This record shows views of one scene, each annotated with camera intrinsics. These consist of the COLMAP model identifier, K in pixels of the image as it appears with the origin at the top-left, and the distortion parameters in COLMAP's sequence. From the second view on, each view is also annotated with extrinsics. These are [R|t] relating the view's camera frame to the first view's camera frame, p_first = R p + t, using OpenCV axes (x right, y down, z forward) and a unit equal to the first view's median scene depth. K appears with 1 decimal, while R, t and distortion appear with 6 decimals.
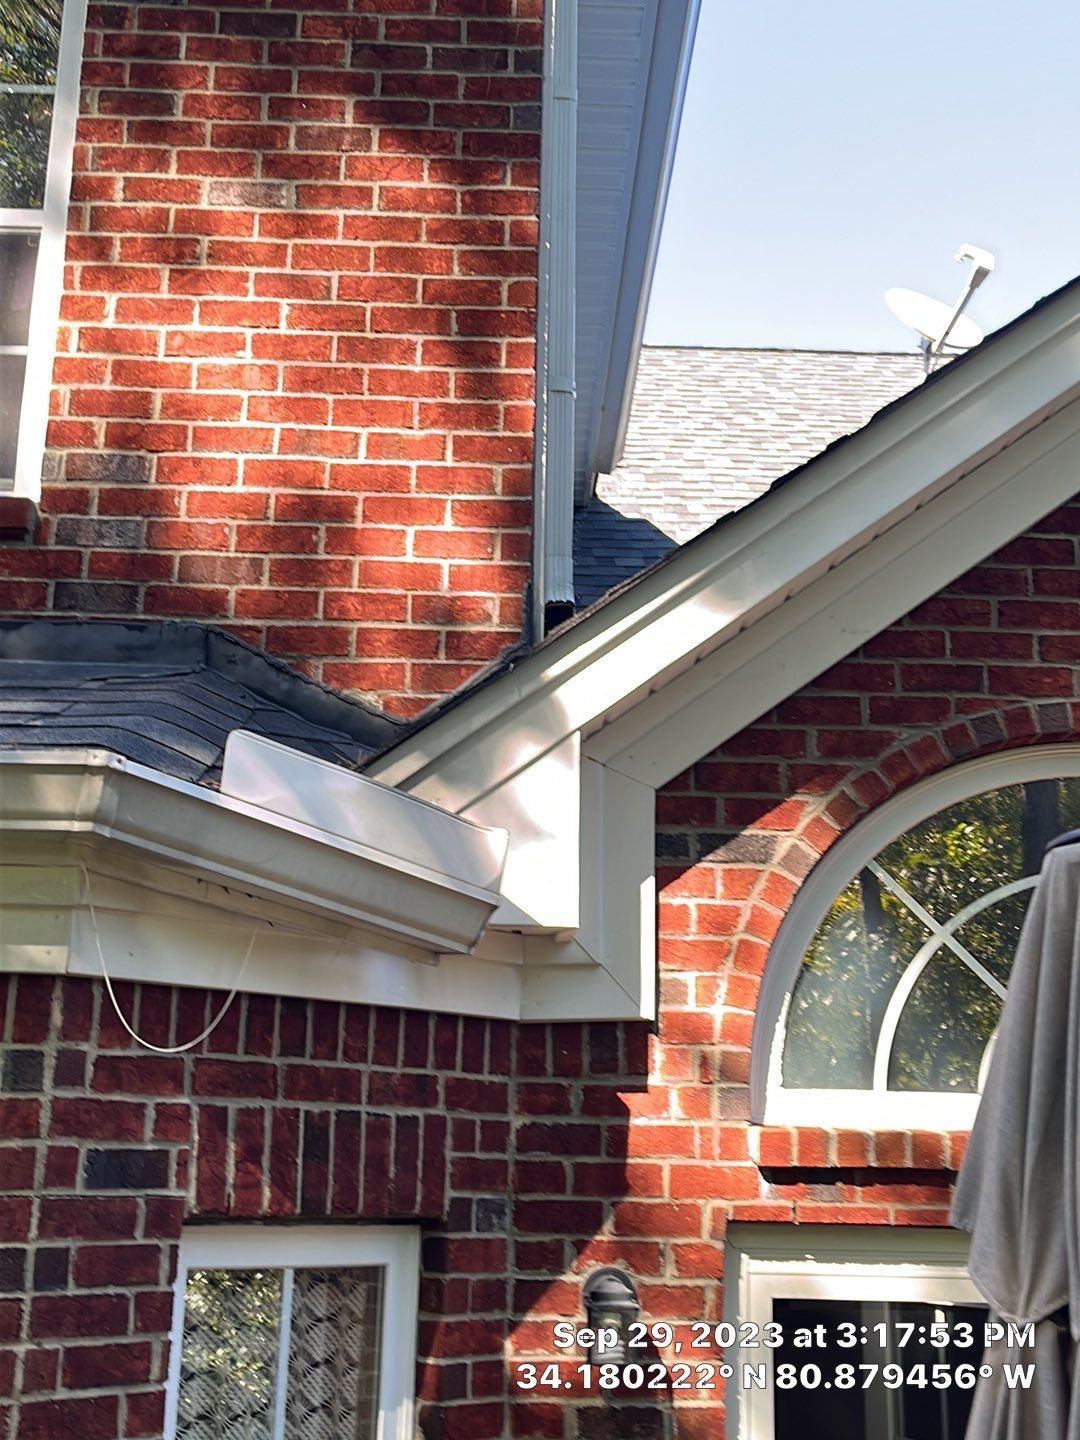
lens RADIAL K [[1711.9, 0, 538.0], [0, 1711.9, 725.8], [0, 0, 1]] dist [0.119801, -0.311275]
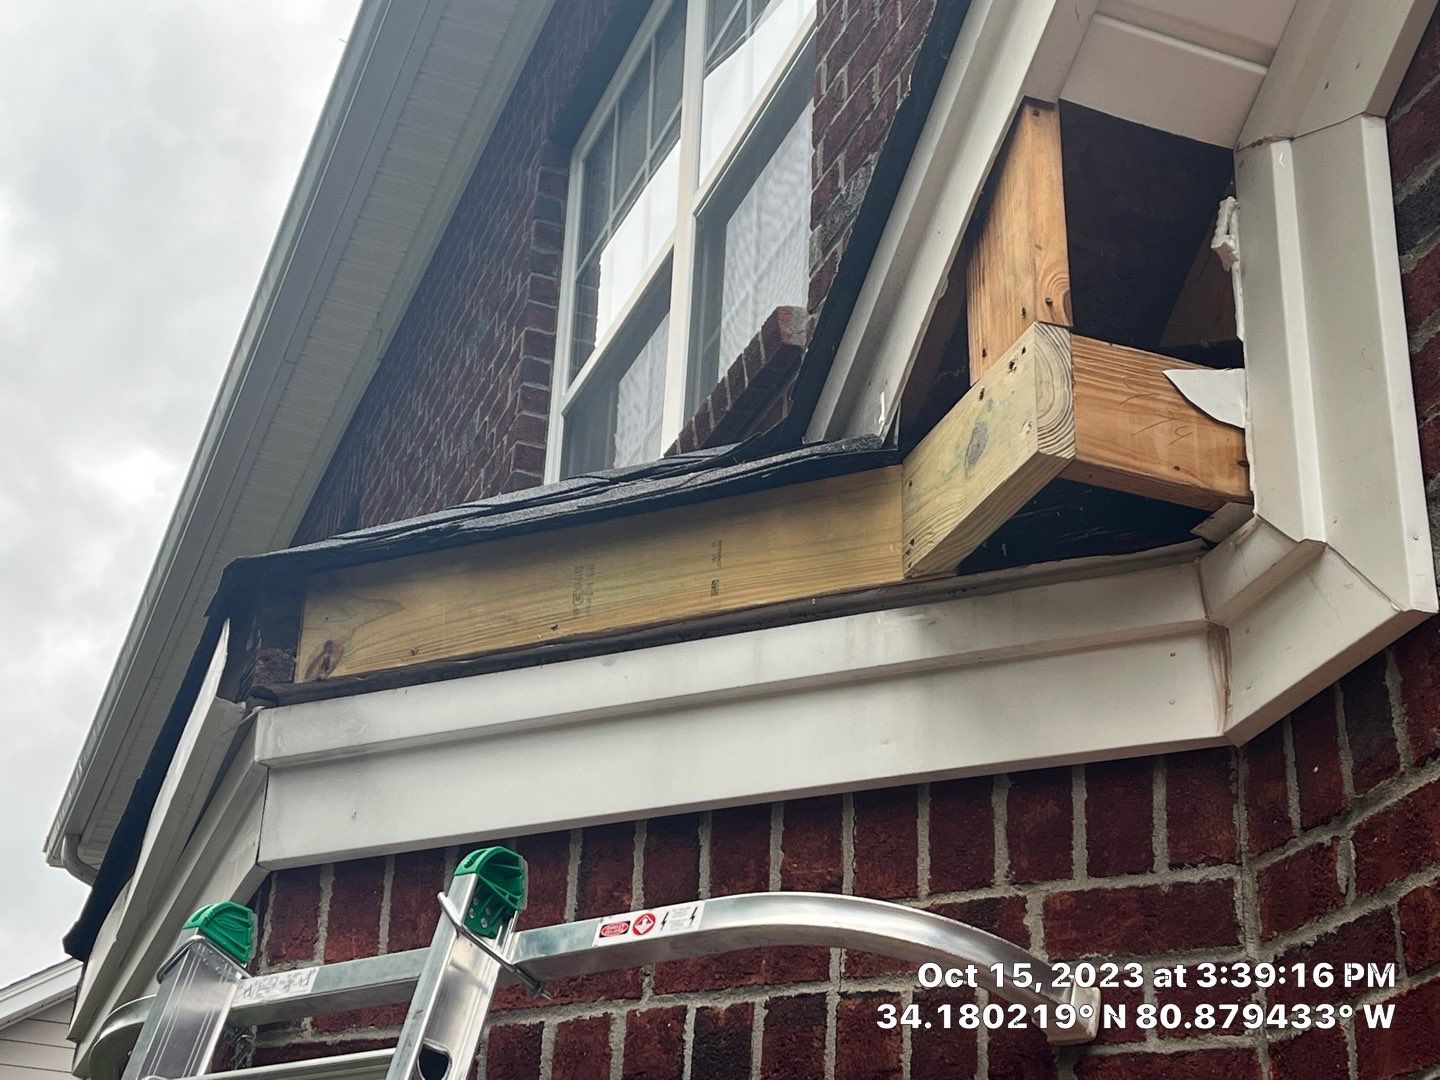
lens RADIAL K [[2315.0, 0, 716.6], [0, 2315.0, 549.2], [0, 0, 1]] dist [0.213585, -0.925942]
pose [[0.329903, -0.435498, -0.837559, 0.438855], [0.209119, 0.898902, -0.385024, 0.310973], [0.920561, -0.048129, 0.387622, 0.613243]]
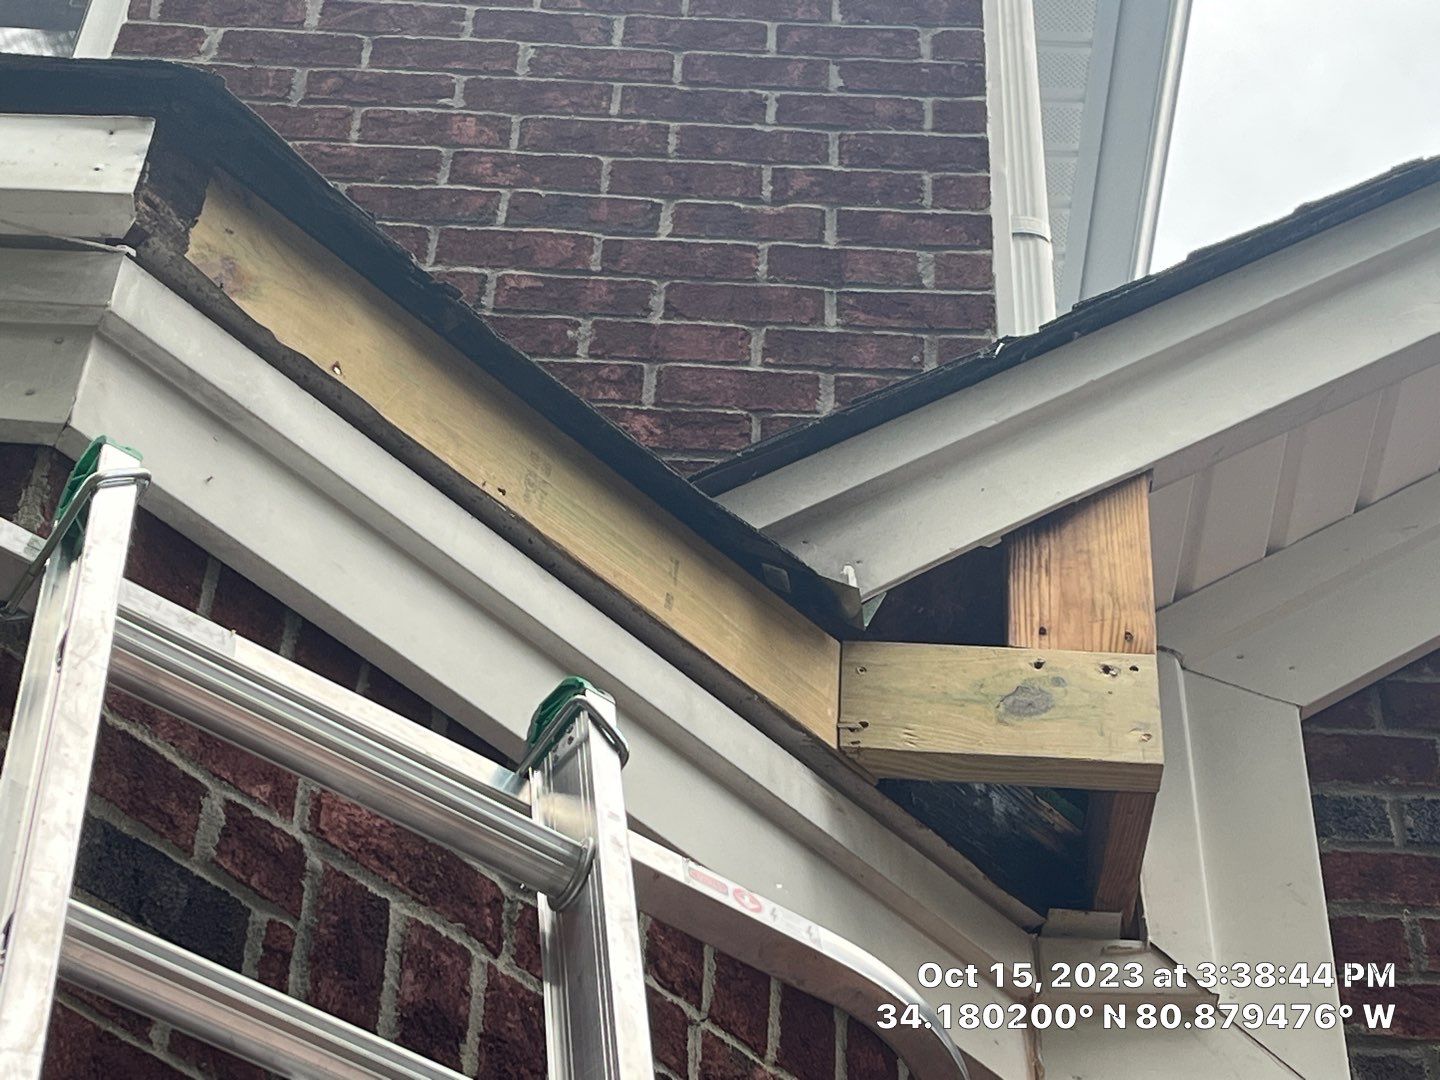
lens RADIAL K [[3021.4, 0, 720.0], [0, 3021.4, 540.0], [0, 0, 1]] dist [0.172924, -0.046156]
pose [[0.999836, 0.011655, -0.013852, -0.074119], [-0.017239, 0.846582, -0.531979, 0.424911], [0.005527, 0.532131, 0.846644, 0.277908]]
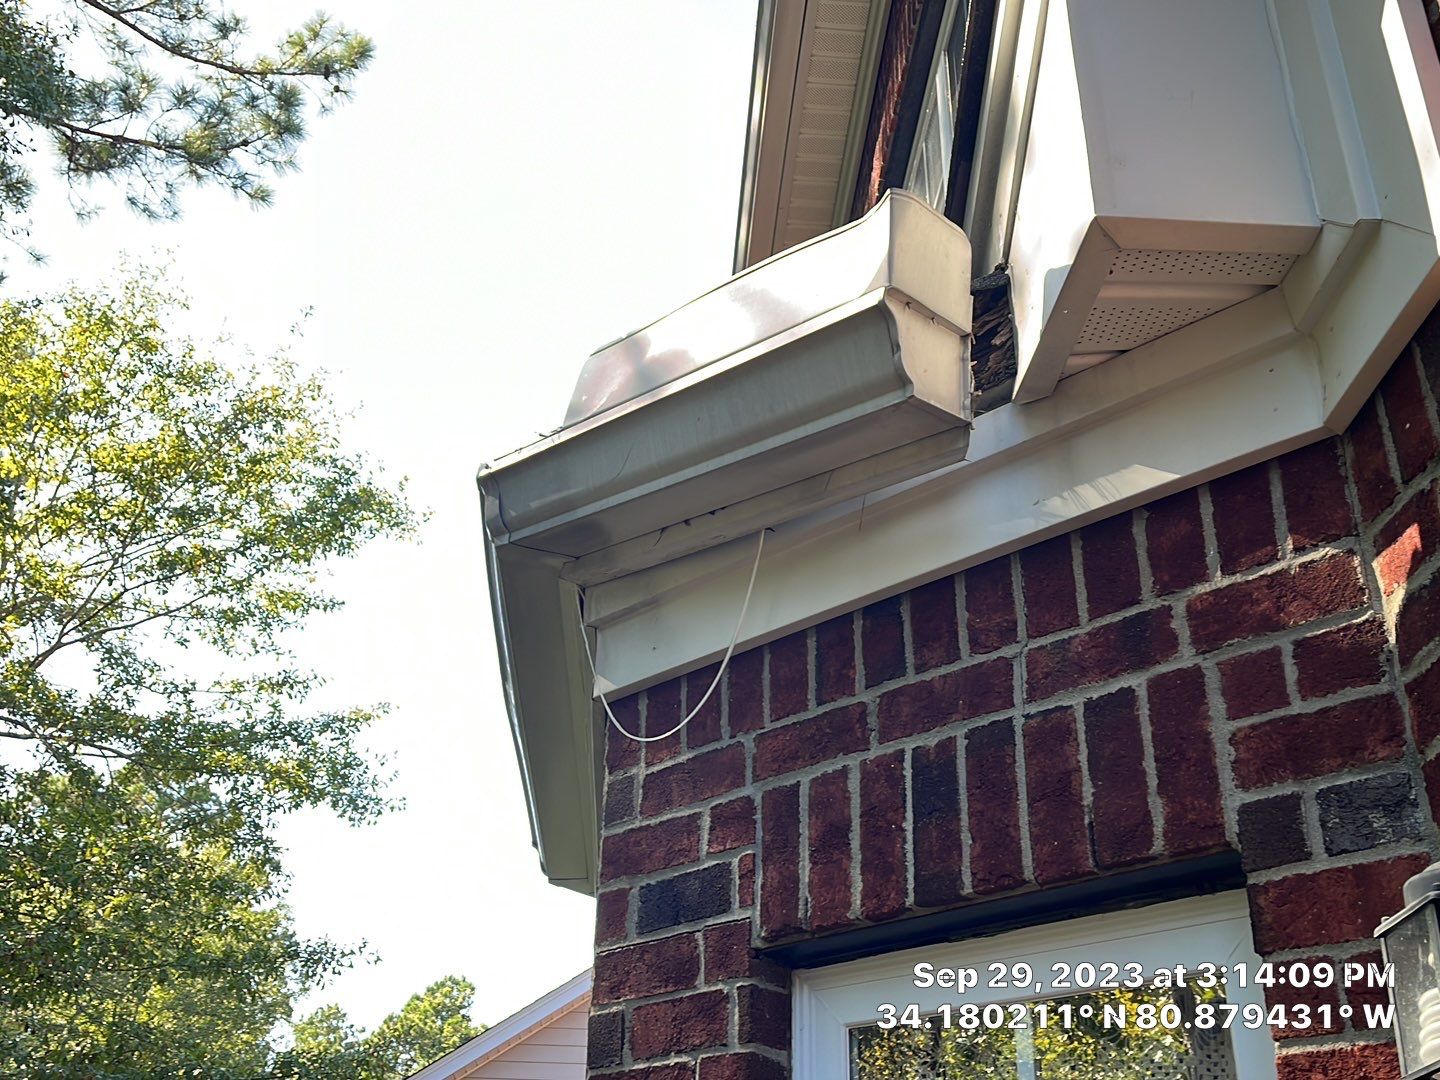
lens RADIAL K [[1533.8, 0, 722.2], [0, 1533.8, 545.8], [0, 0, 1]] dist [0.101390, -0.234226]
pose [[0.031961, -0.501193, -0.864745, 0.321293], [0.239392, 0.843842, -0.480230, 0.344946], [0.970397, -0.191665, 0.146952, 0.720692]]
